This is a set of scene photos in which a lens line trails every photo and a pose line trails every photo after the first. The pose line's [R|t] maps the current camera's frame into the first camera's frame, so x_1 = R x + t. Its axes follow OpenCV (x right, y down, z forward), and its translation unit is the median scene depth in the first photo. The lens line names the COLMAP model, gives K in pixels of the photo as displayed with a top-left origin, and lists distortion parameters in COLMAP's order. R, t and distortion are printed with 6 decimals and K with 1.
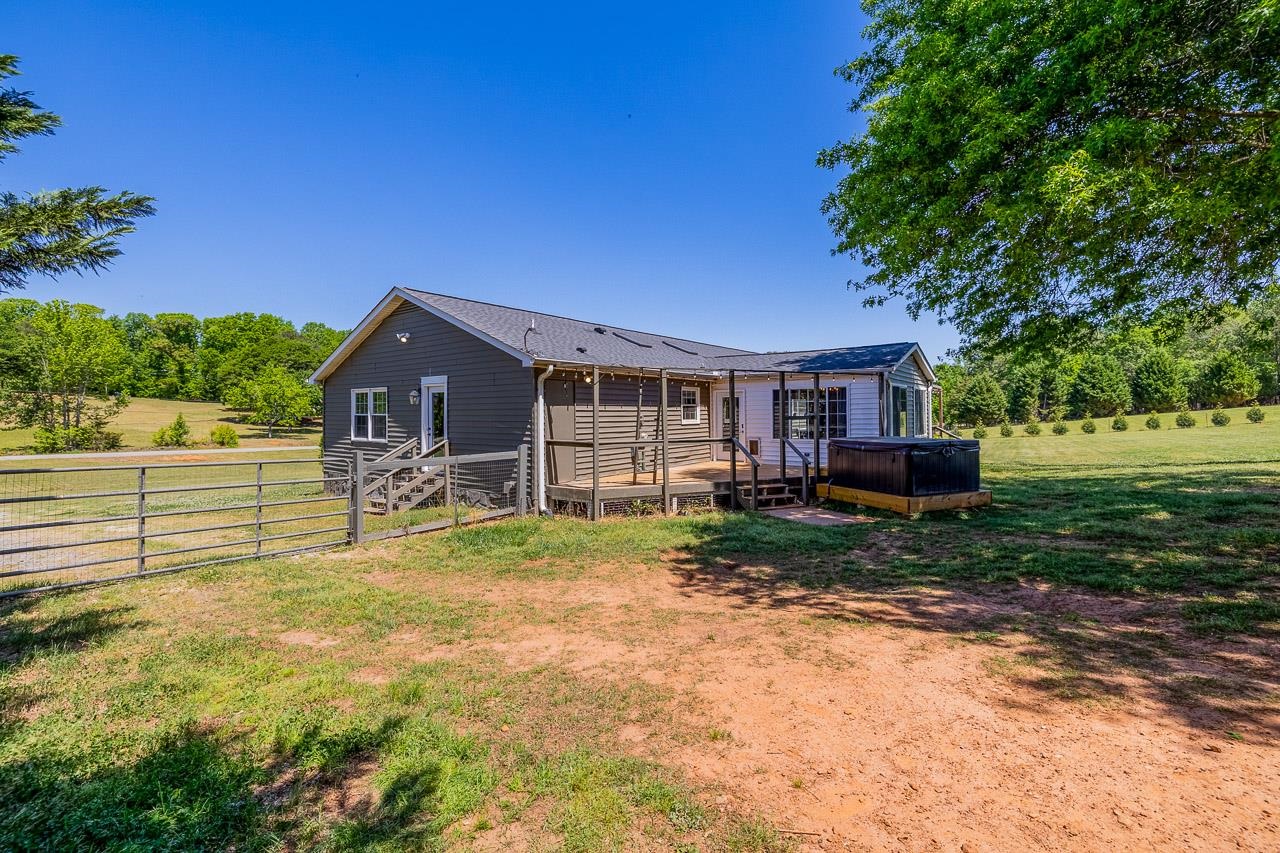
lens RADIAL K [[570.4, 0, 640.0], [0, 570.4, 426.5], [0, 0, 1]] dist [-0.000636, -0.000009]
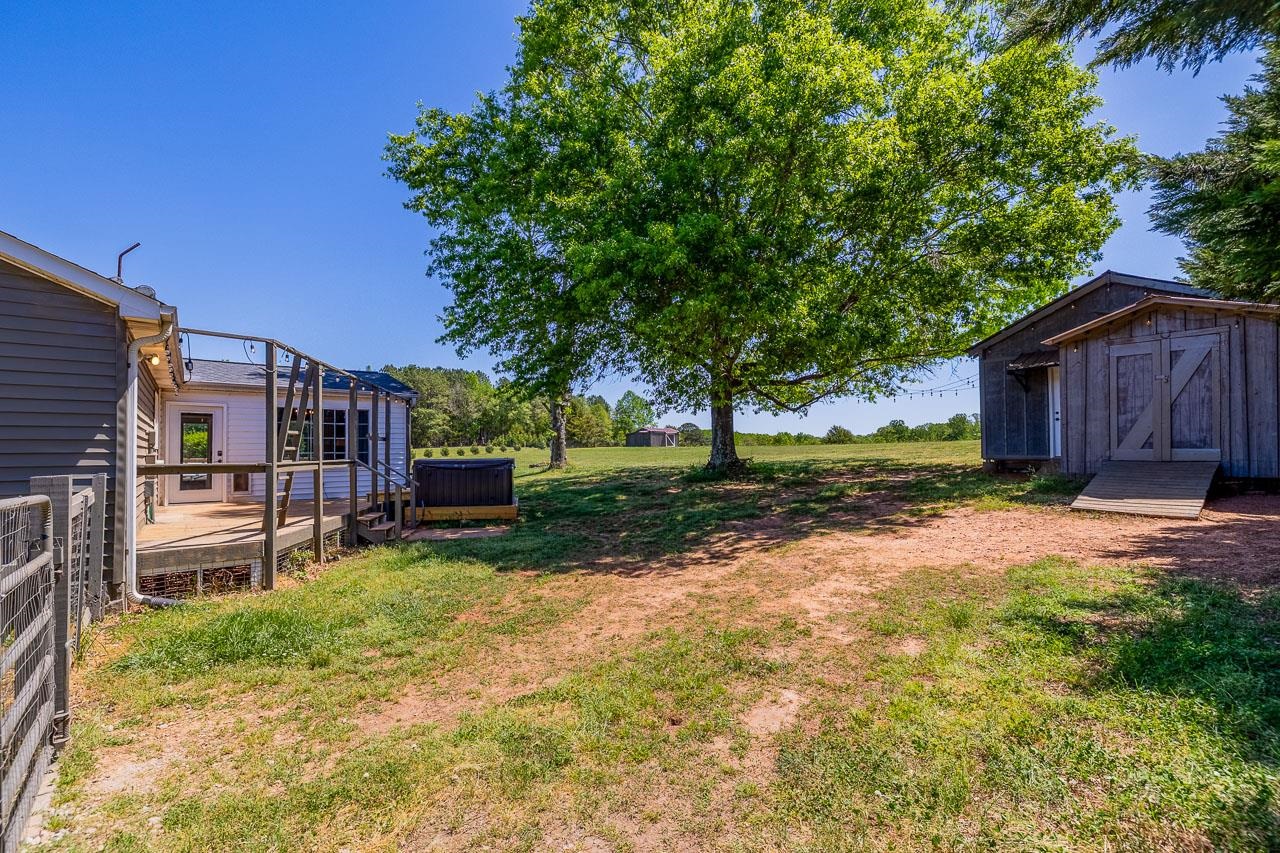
lens RADIAL K [[555.4, 0, 640.0], [0, 555.4, 426.5], [0, 0, 1]] dist [0.000676, 0.000079]
pose [[0.247820, 0.041910, 0.967899, -0.463005], [0.034022, 0.998071, -0.051927, 0.026634], [-0.968209, 0.045798, 0.245916, 0.360421]]
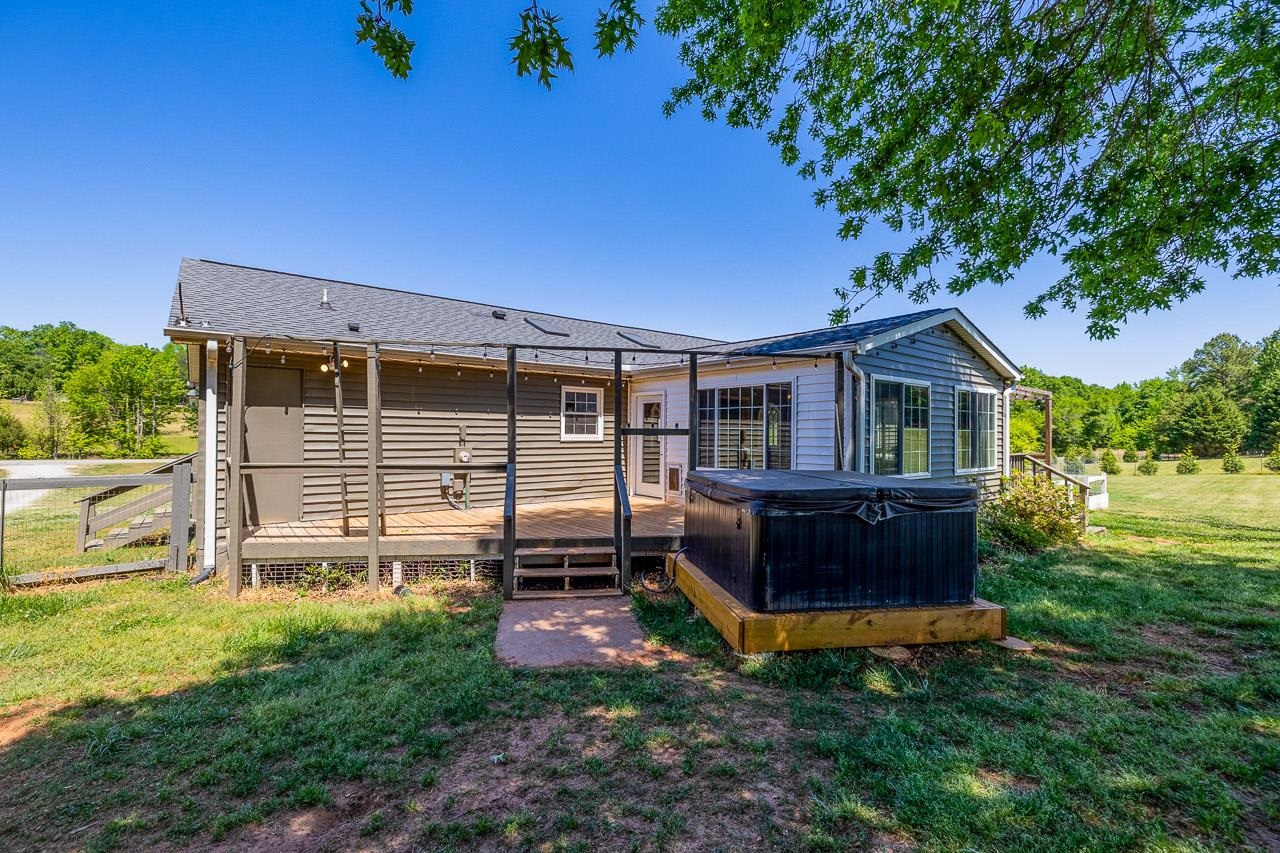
lens RADIAL K [[555.4, 0, 640.0], [0, 555.4, 426.5], [0, 0, 1]] dist [0.000676, 0.000079]
pose [[0.962835, 0.013582, -0.269750, 0.402624], [-0.023247, 0.999196, -0.032669, -0.001786], [0.269089, 0.037726, 0.962376, 0.452645]]
